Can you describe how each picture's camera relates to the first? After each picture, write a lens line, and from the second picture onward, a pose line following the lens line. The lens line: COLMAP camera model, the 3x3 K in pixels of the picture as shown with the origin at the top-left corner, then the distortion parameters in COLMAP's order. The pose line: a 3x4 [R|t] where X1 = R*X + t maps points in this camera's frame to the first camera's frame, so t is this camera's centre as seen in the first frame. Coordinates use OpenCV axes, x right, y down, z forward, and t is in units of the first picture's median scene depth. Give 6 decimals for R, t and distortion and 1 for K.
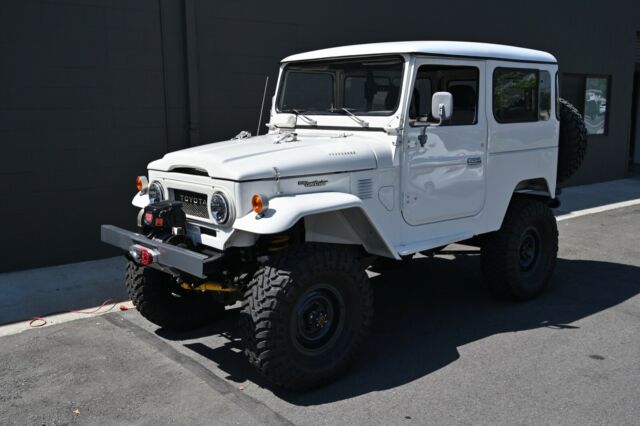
lens RADIAL K [[651.7, 0, 323.0], [0, 651.7, 222.1], [0, 0, 1]] dist [-0.001103, 0.000000]
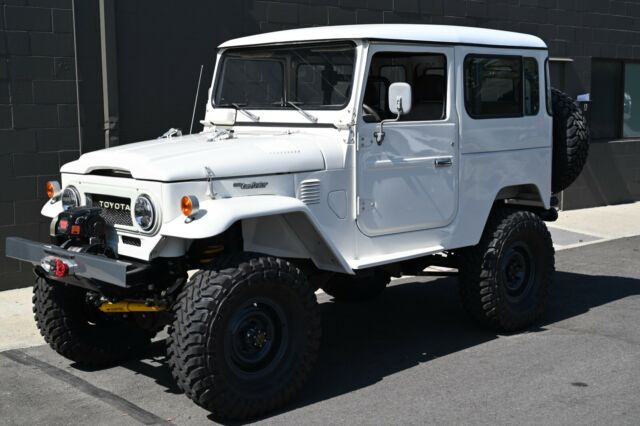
lens RADIAL K [[939.8, 0, 319.6], [0, 939.8, 224.6], [0, 0, 1]] dist [-0.006644, 0.000000]
pose [[0.999626, -0.005865, 0.026699, 0.038876], [0.007107, 0.998884, -0.046689, 0.048035], [-0.026395, 0.046861, 0.998553, -0.244165]]
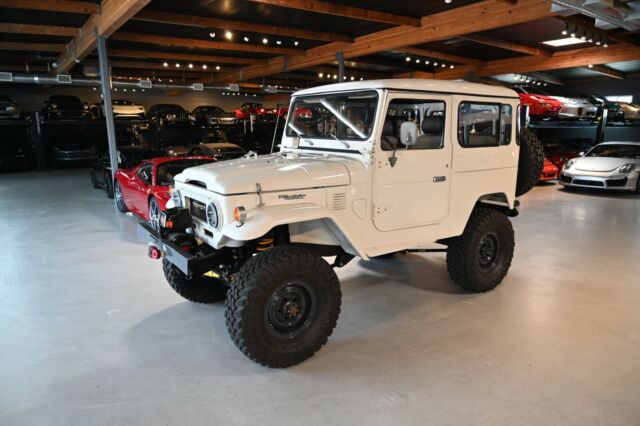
lens RADIAL K [[451.8, 0, 319.8], [0, 451.8, 225.6], [0, 0, 1]] dist [-0.019799, 0.002540]
pose [[0.993192, 0.033657, -0.111517, 0.116637], [-0.029517, 0.998820, 0.038576, -0.035263], [0.112684, -0.035022, 0.993014, 0.151765]]
